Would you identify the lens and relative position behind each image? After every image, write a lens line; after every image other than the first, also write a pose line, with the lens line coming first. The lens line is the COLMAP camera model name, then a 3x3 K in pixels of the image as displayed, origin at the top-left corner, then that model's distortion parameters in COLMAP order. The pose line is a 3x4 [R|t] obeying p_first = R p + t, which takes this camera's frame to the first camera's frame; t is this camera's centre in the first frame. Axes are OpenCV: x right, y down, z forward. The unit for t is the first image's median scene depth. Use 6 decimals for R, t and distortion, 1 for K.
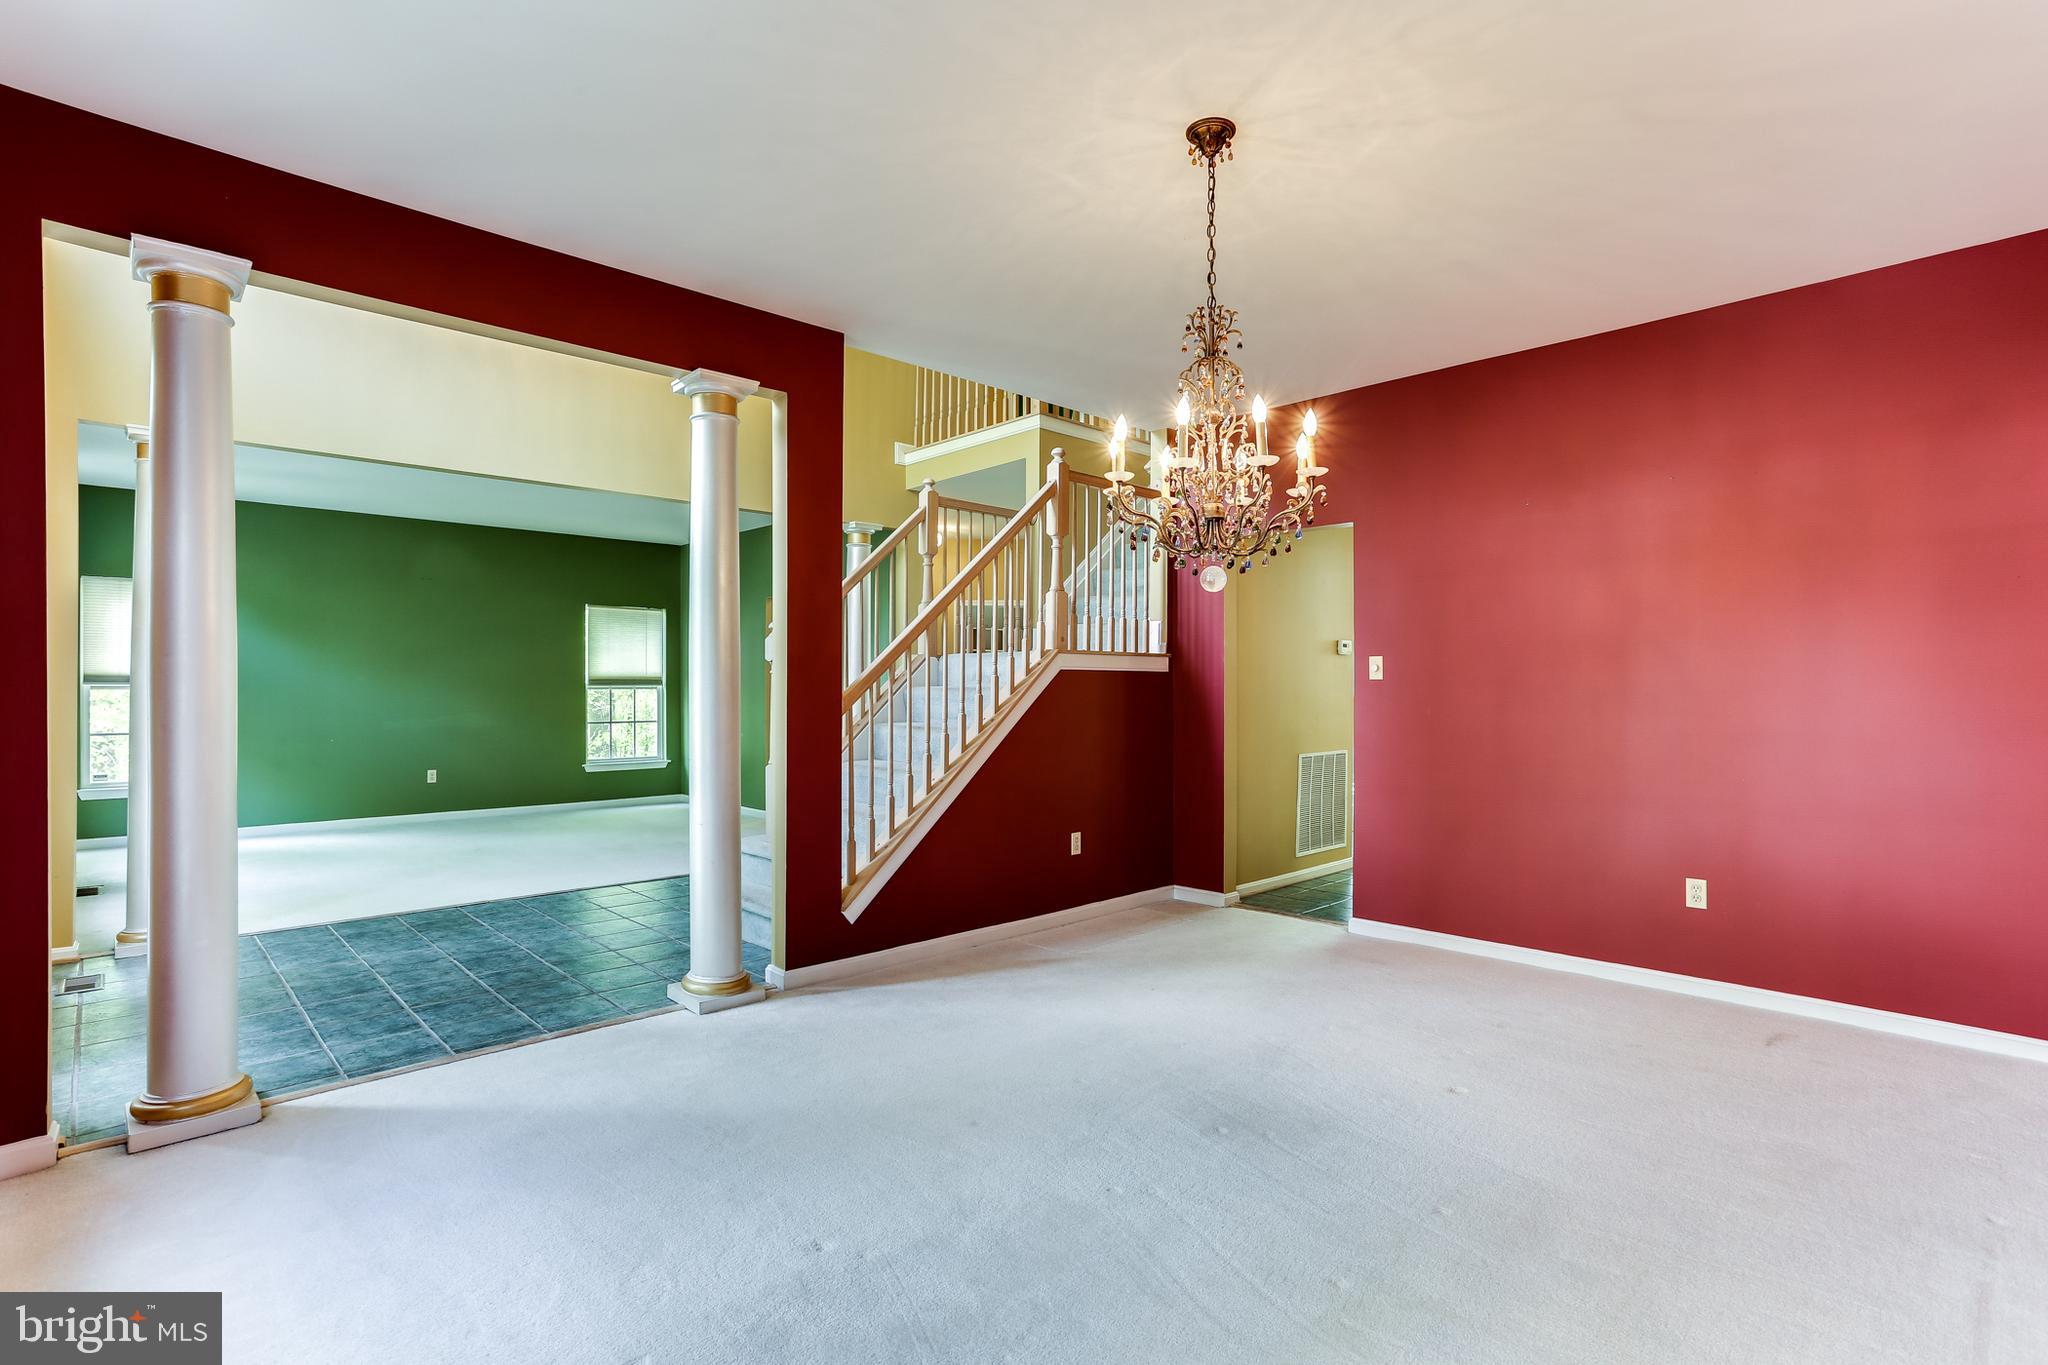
lens RADIAL K [[990.1, 0, 1037.3], [0, 990.1, 679.6], [0, 0, 1]] dist [-0.000865, 0.000268]
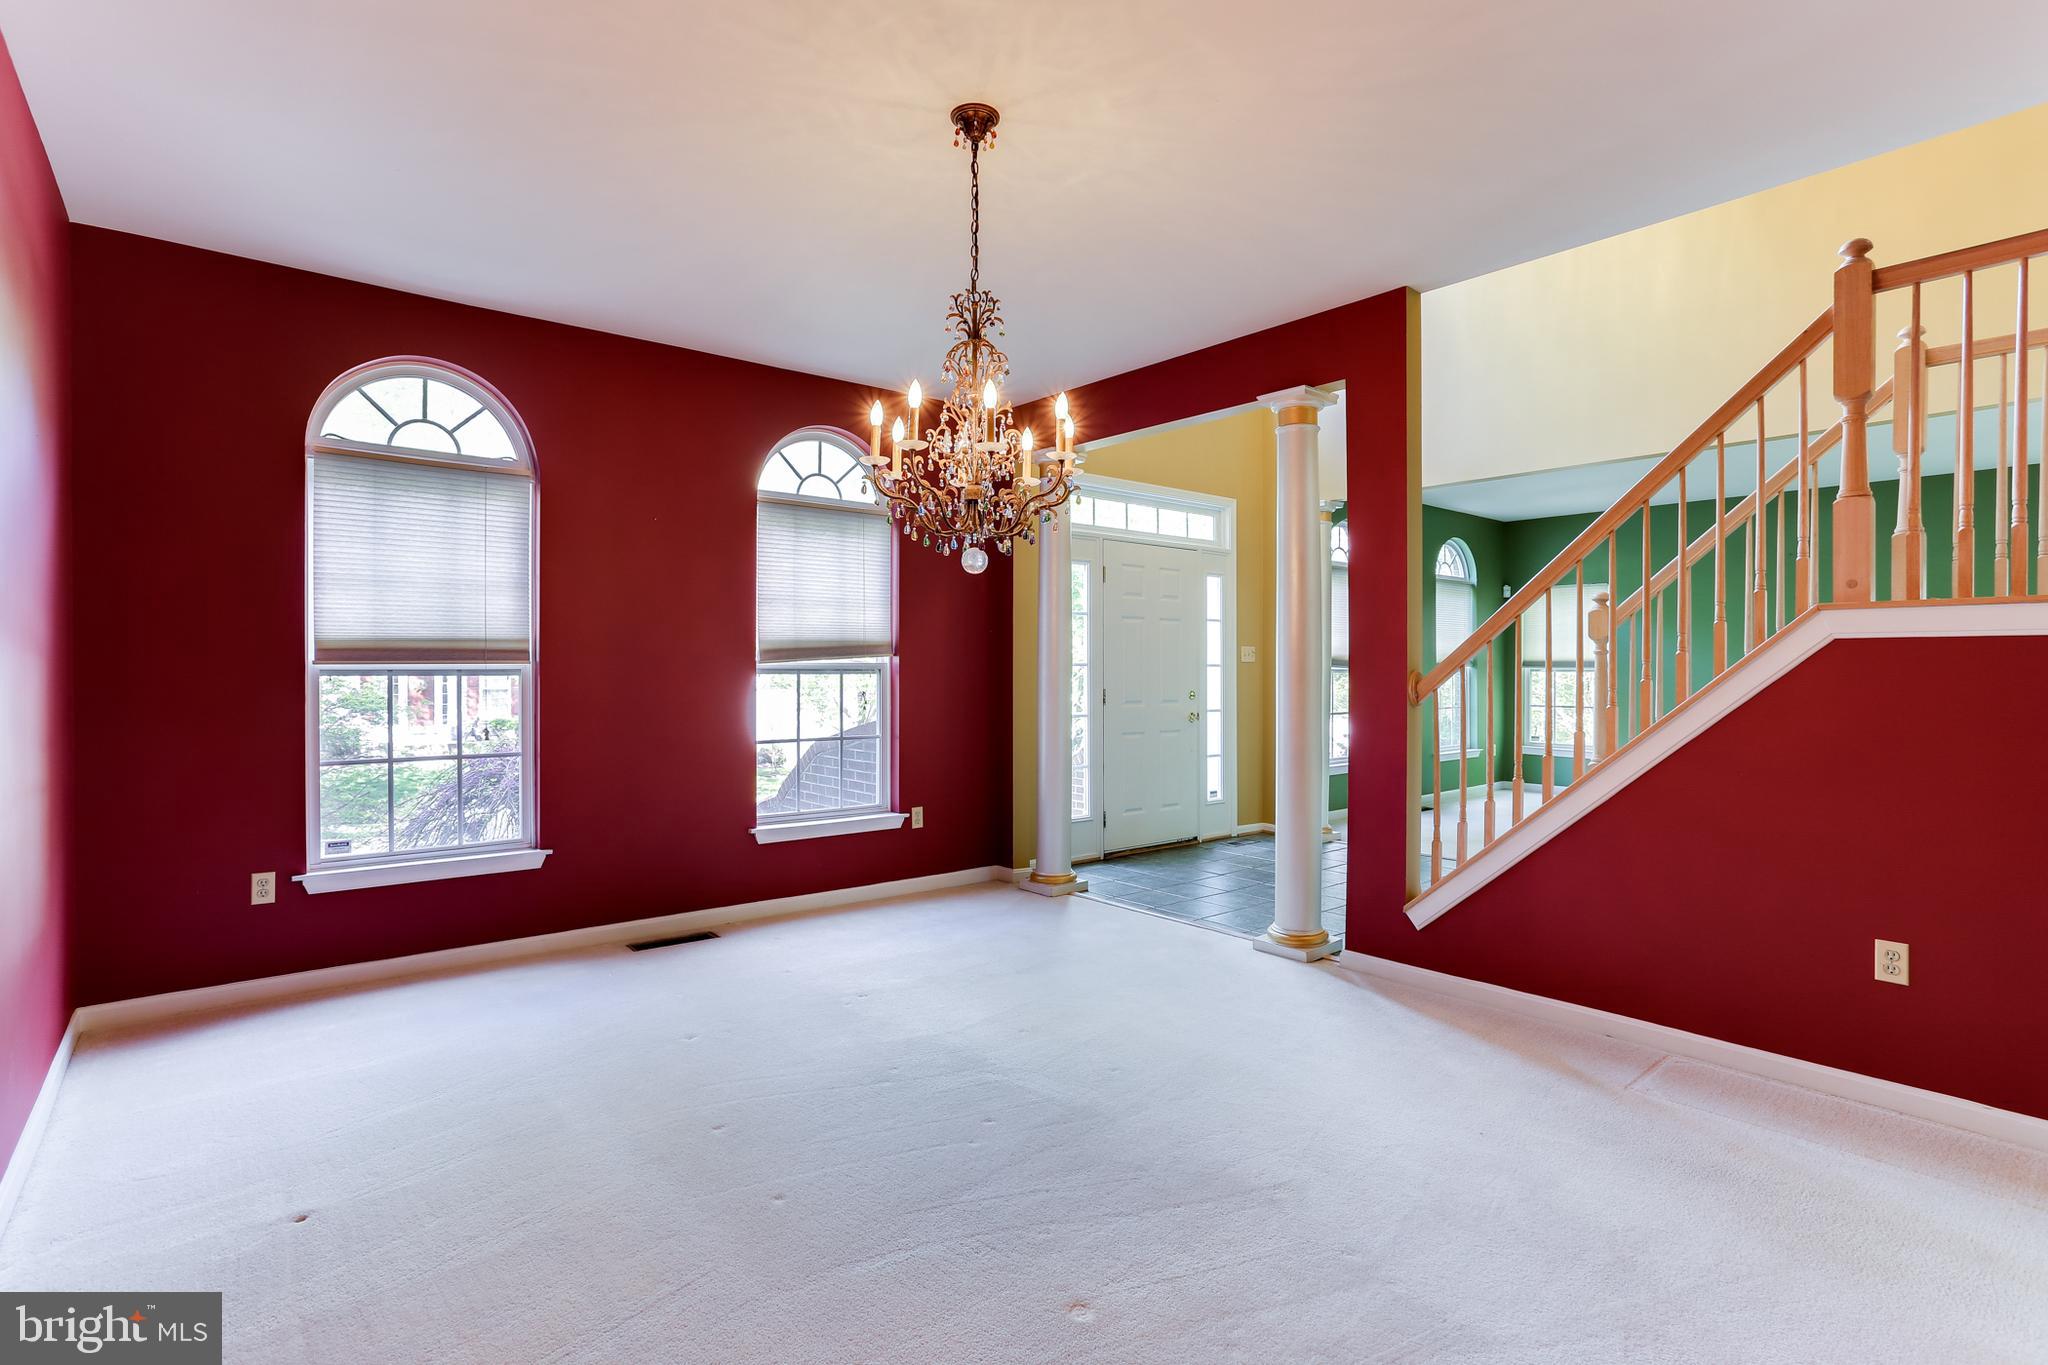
lens RADIAL K [[990.1, 0, 1037.3], [0, 990.1, 679.6], [0, 0, 1]] dist [-0.000865, 0.000268]
pose [[-0.069093, 0.007217, -0.997584, 0.794068], [0.012515, 0.999901, 0.006367, 0.006616], [0.997532, -0.012045, -0.069176, 0.768480]]
